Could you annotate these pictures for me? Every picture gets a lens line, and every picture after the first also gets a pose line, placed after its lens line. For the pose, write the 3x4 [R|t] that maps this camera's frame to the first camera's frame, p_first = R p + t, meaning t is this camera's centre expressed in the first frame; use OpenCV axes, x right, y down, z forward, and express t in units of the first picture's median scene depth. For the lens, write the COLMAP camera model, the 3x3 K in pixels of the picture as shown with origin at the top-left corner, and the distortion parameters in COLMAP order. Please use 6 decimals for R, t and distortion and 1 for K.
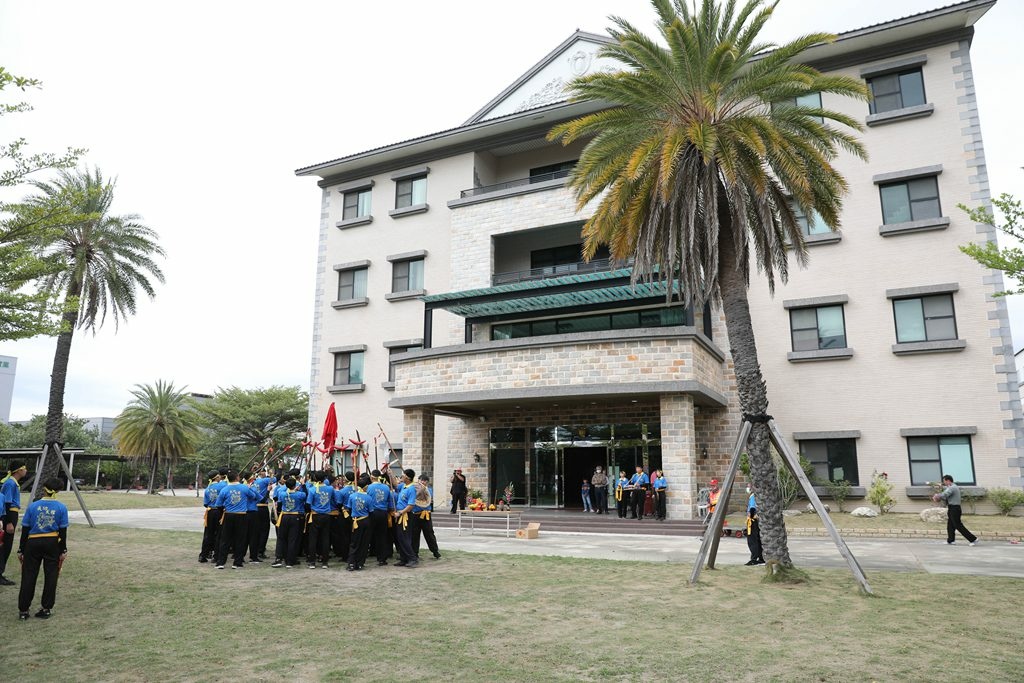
lens RADIAL K [[692.1, 0, 512.0], [0, 692.1, 341.5], [0, 0, 1]] dist [-0.110628, 0.087363]
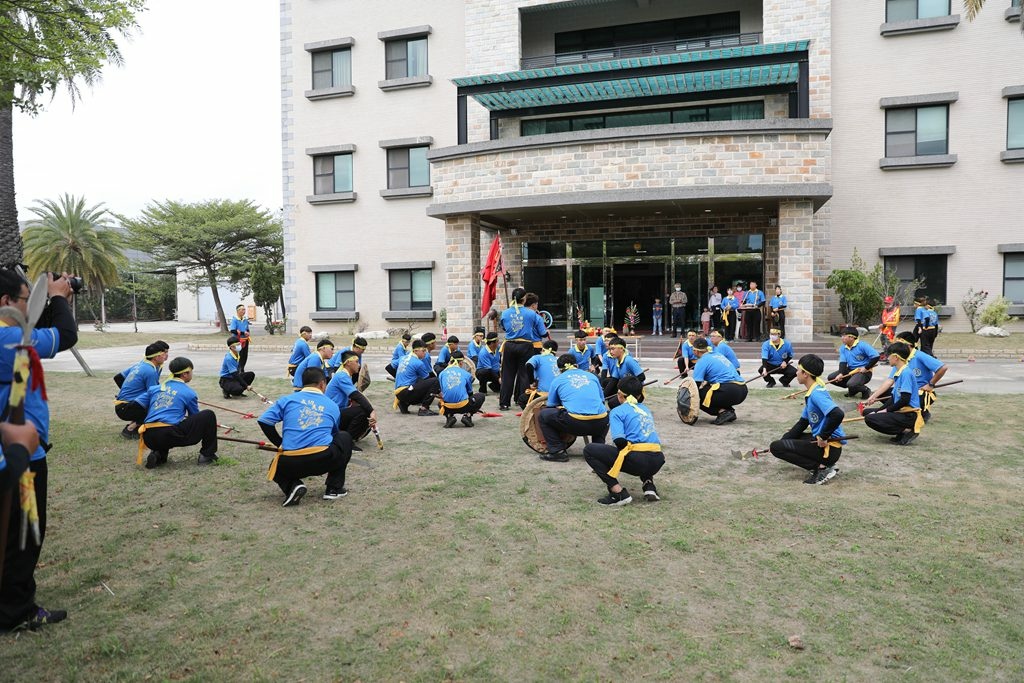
lens RADIAL K [[692.1, 0, 512.0], [0, 692.1, 341.5], [0, 0, 1]] dist [-0.110628, 0.087363]
pose [[0.987066, -0.025866, 0.158214, -0.180707], [-0.014573, 0.968336, 0.249226, 0.029724], [-0.159650, -0.248308, 0.955434, 0.142996]]
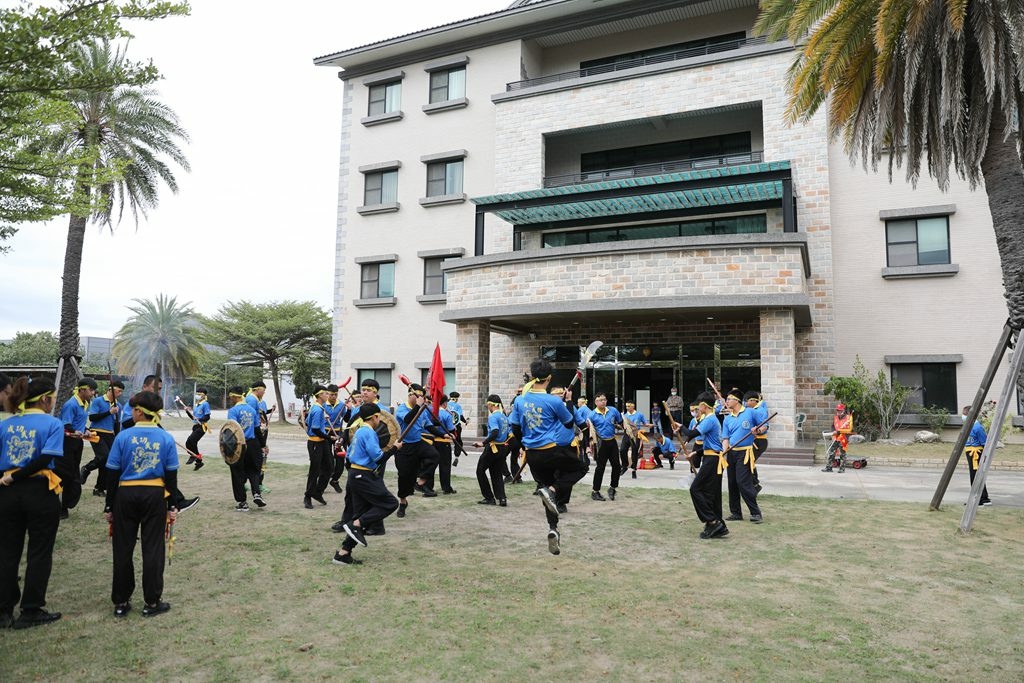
lens RADIAL K [[692.1, 0, 512.0], [0, 692.1, 341.5], [0, 0, 1]] dist [-0.110628, 0.087363]
pose [[0.999577, 0.013449, 0.025798, -0.092007], [-0.016170, 0.993980, 0.108361, 0.019994], [-0.024186, -0.108733, 0.993777, 0.087799]]
